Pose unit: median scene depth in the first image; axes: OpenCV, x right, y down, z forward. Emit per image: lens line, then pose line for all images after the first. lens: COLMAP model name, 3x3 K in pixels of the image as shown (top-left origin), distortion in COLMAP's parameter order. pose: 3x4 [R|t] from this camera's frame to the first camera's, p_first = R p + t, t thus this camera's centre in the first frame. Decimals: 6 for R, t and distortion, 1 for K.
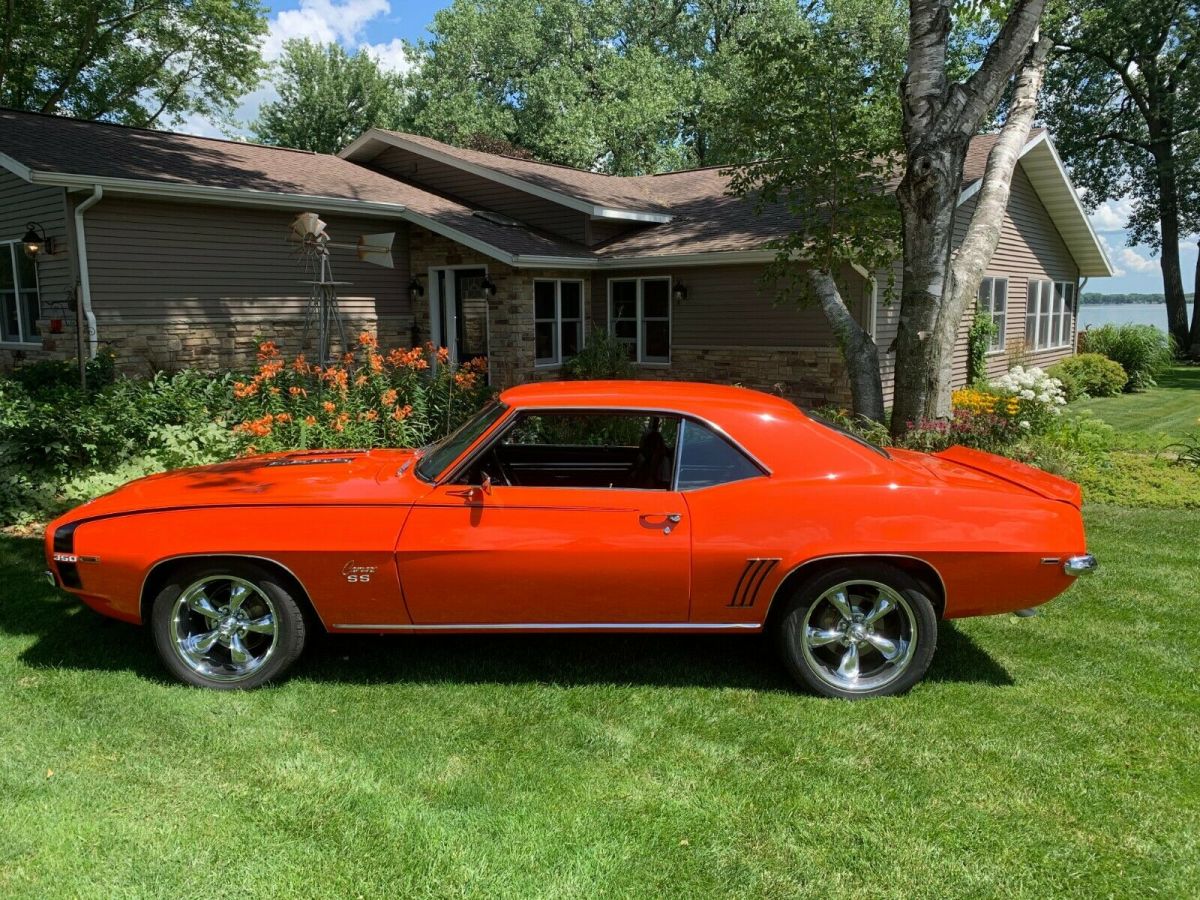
lens RADIAL K [[903.6, 0, 602.0], [0, 903.6, 454.1], [0, 0, 1]] dist [-0.004995, -0.008504]
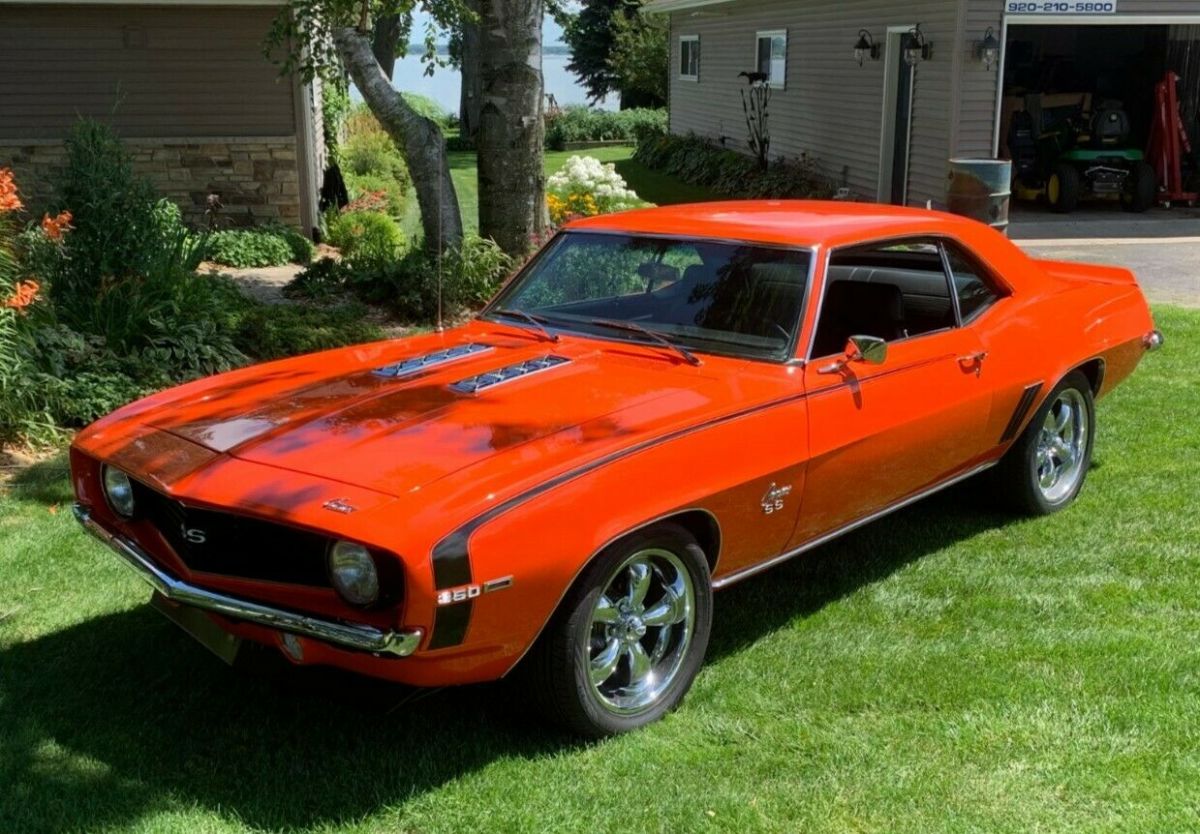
lens RADIAL K [[1328.3, 0, 608.7], [0, 1328.3, 415.1], [0, 0, 1]] dist [0.009630, 0.000000]
pose [[0.670611, -0.181175, 0.719344, -0.424312], [0.107131, 0.983204, 0.147757, -0.039993], [-0.734032, -0.022023, 0.678757, 0.147113]]
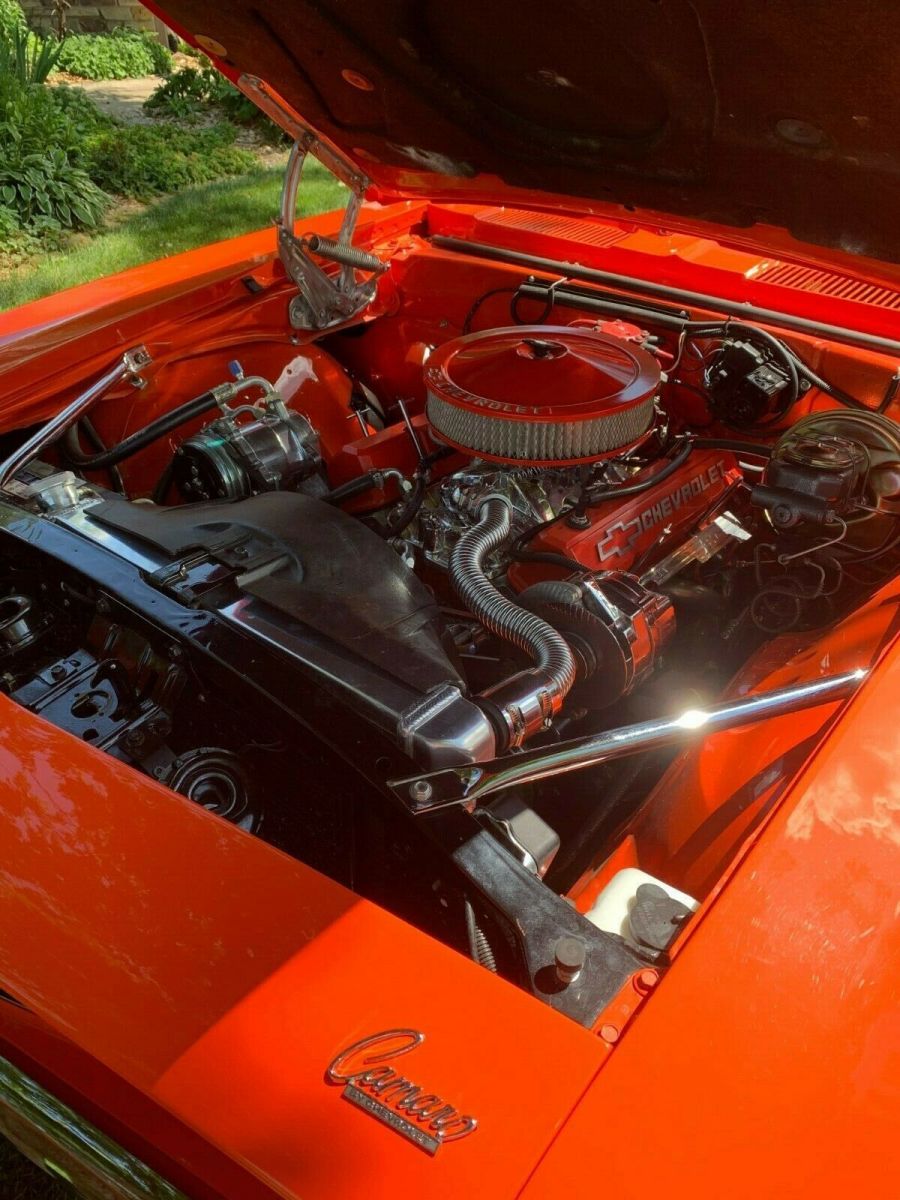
lens RADIAL K [[903.6, 0, 456.7], [0, 903.6, 609.8], [0, 0, 1]] dist [-0.004995, -0.008504]
pose [[0.636526, -0.468968, 0.612294, -0.259793], [0.098833, 0.836946, 0.538288, -0.033767], [-0.764896, -0.282119, 0.579087, 0.381361]]
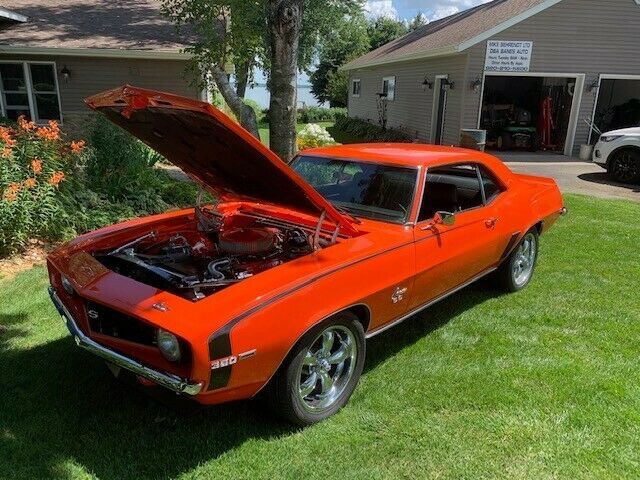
lens RADIAL K [[481.9, 0, 315.6], [0, 481.9, 239.9], [0, 0, 1]] dist [-0.004995, -0.008504]
pose [[0.685484, -0.190640, 0.702686, -0.334463], [0.082704, 0.979253, 0.184994, -0.039640], [-0.723375, -0.068696, 0.687029, 0.223865]]
